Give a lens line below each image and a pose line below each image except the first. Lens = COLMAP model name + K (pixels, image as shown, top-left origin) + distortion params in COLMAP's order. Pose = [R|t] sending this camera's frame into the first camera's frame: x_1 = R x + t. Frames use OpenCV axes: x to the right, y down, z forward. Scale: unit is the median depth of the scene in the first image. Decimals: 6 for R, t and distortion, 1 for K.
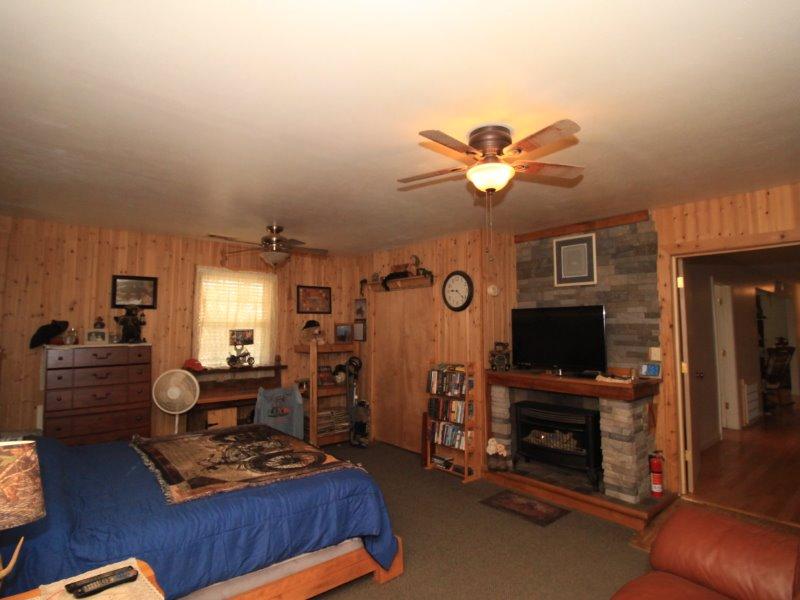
lens RADIAL K [[428.0, 0, 400.0], [0, 428.0, 300.0], [0, 0, 1]] dist [-0.003522, -0.000560]
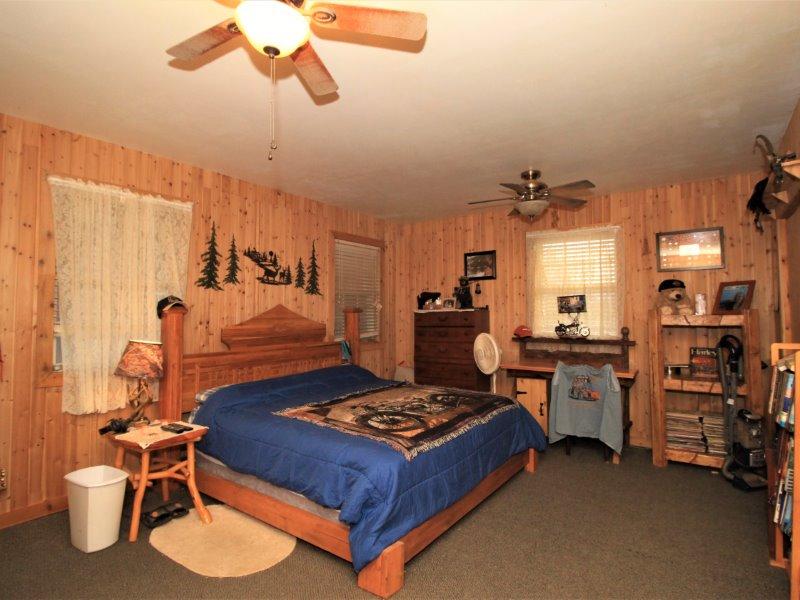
lens RADIAL K [[437.3, 0, 398.0], [0, 437.3, 294.4], [0, 0, 1]] dist [-0.000101, -0.000008]
pose [[0.226356, -0.036447, -0.973362, 0.488277], [0.072997, 0.997124, -0.020361, 0.068222], [0.971305, -0.066443, 0.228366, 0.520019]]
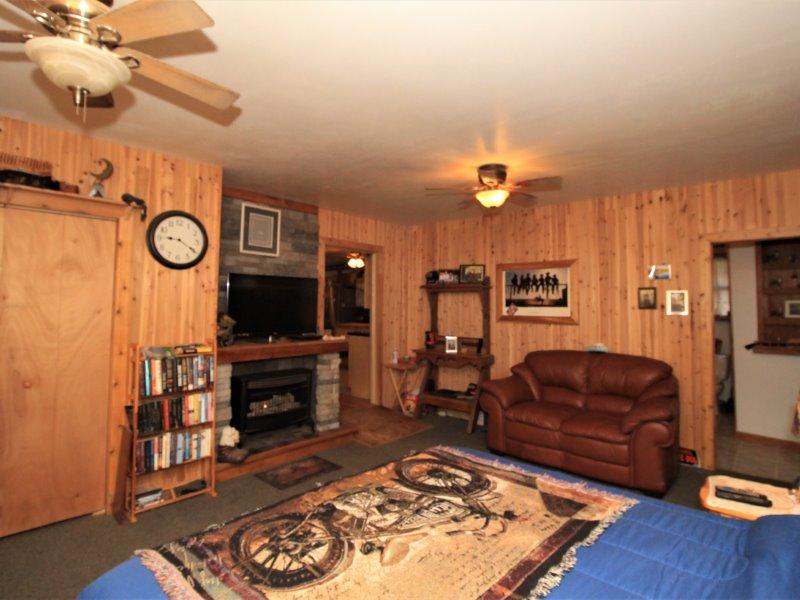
lens RADIAL K [[437.3, 0, 398.0], [0, 437.3, 294.4], [0, 0, 1]] dist [-0.000101, -0.000008]
pose [[-0.135248, 0.018628, 0.990637, -0.654361], [-0.082767, 0.996116, -0.030030, 0.063103], [-0.987349, -0.086053, -0.133181, 0.786568]]
